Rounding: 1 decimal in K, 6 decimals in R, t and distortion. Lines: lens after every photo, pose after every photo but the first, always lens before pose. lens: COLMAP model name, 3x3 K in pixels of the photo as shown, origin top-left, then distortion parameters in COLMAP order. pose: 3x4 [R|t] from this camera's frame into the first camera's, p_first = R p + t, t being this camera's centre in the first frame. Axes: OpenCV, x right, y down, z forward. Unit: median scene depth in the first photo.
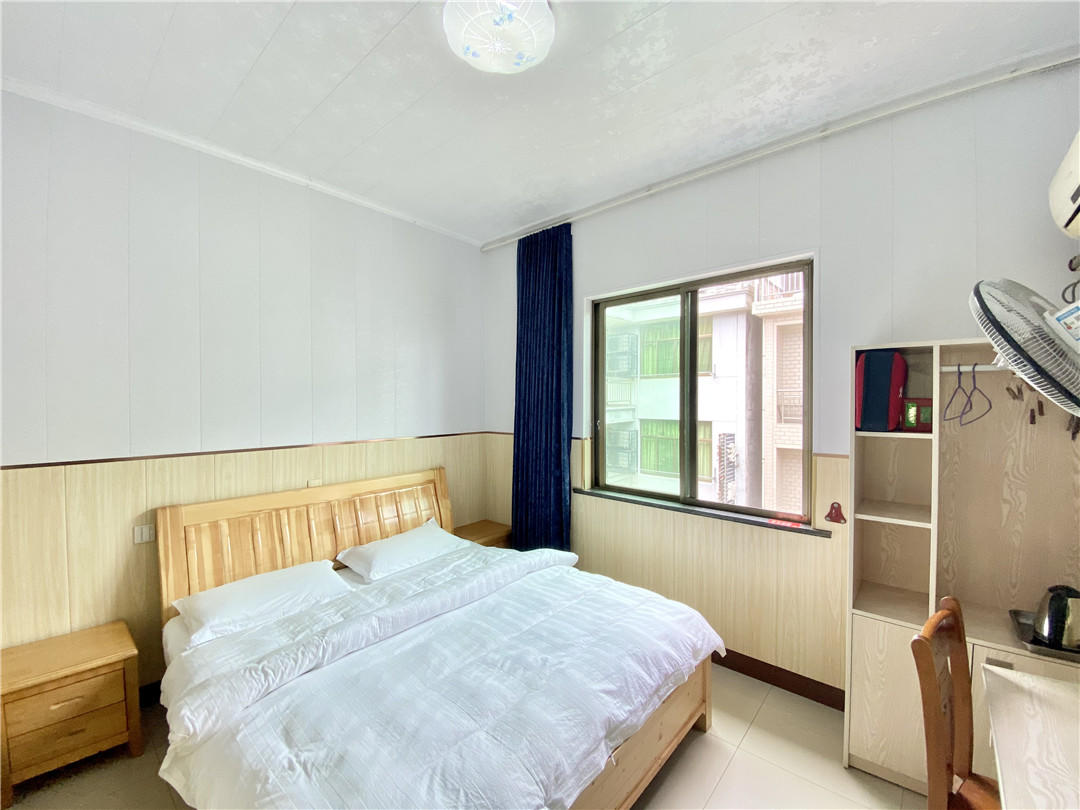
lens RADIAL K [[435.8, 0, 536.7], [0, 435.8, 404.9], [0, 0, 1]] dist [0.028347, -0.023857]
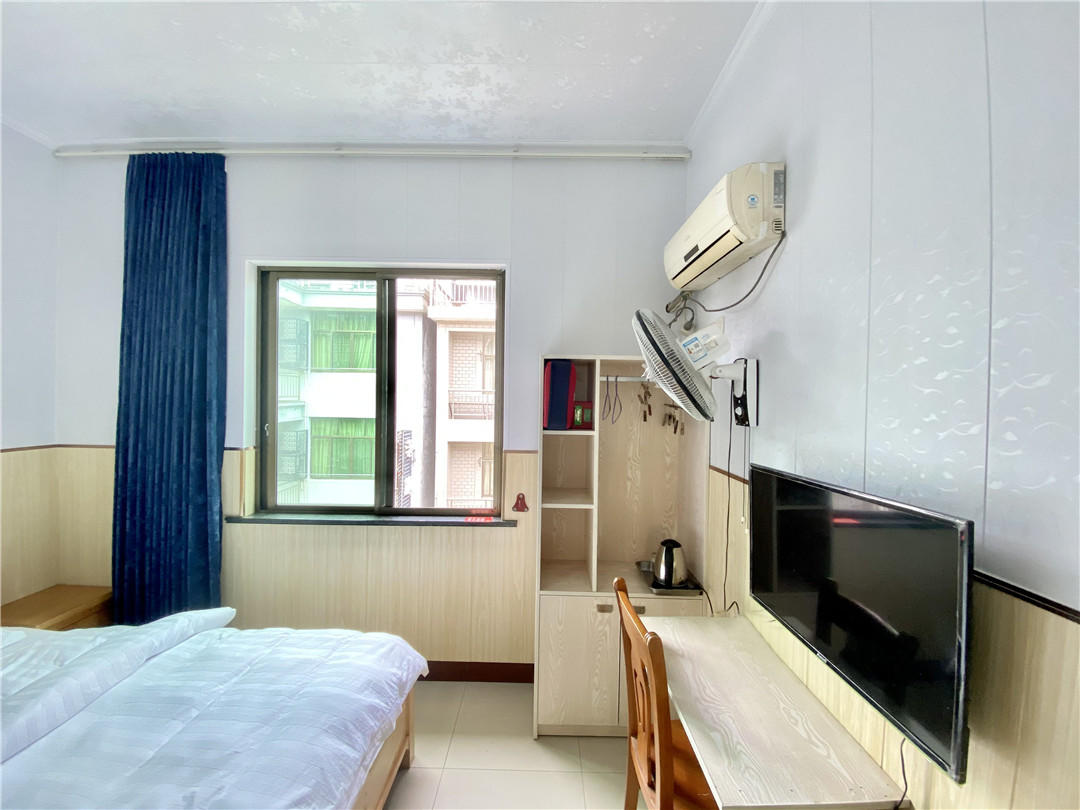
lens RADIAL K [[435.8, 0, 536.7], [0, 435.8, 404.9], [0, 0, 1]] dist [0.028347, -0.023857]
pose [[0.754199, 0.004259, 0.656632, -0.009942], [-0.009580, 0.999944, 0.004518, -0.006444], [-0.656576, -0.009698, 0.754198, 0.114136]]
